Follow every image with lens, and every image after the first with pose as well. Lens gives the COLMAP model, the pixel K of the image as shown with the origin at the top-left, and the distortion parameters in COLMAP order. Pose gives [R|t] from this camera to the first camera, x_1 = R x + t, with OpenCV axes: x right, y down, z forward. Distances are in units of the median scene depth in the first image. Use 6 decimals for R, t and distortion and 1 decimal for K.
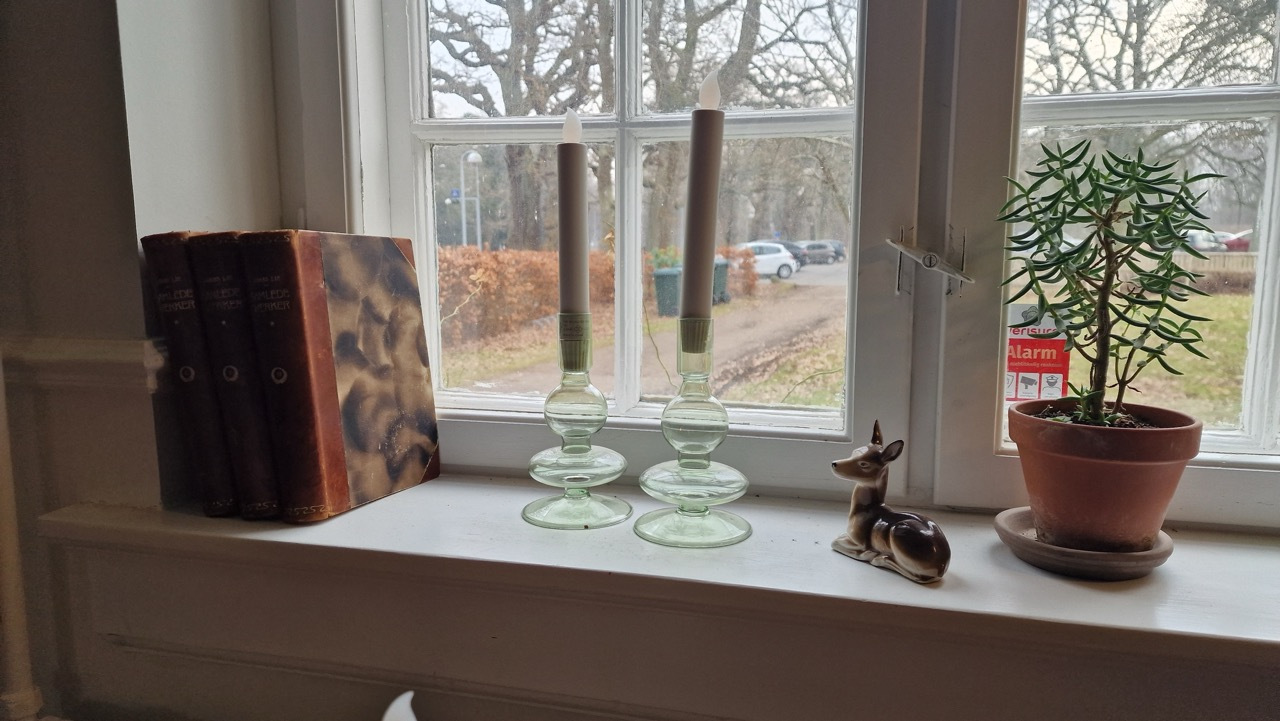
lens RADIAL K [[878.0, 0, 640.2], [0, 878.0, 363.9], [0, 0, 1]] dist [0.005480, 0.001419]
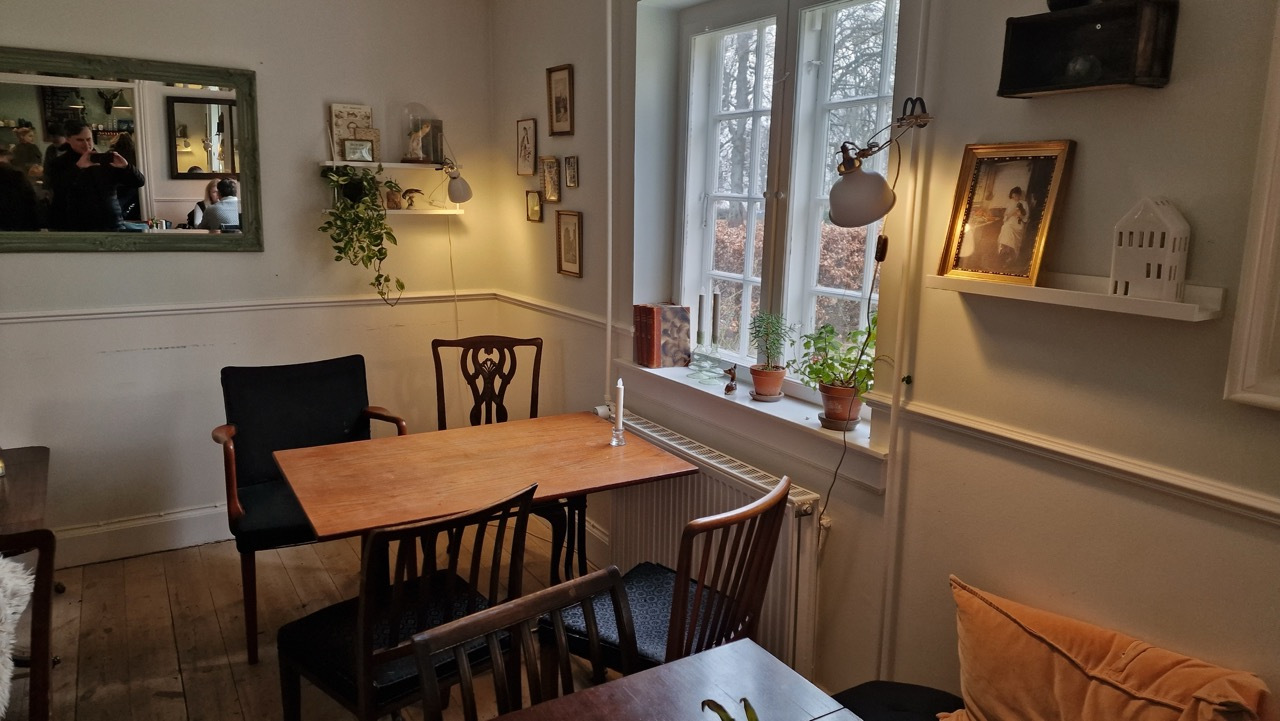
lens RADIAL K [[878.0, 0, 640.4], [0, 878.0, 358.6], [0, 0, 1]] dist [0.005480, 0.001419]
pose [[0.708569, 0.138676, -0.691881, 2.667515], [-0.111280, 0.990190, 0.084502, -0.246948], [0.696812, 0.017117, 0.717050, -2.281139]]
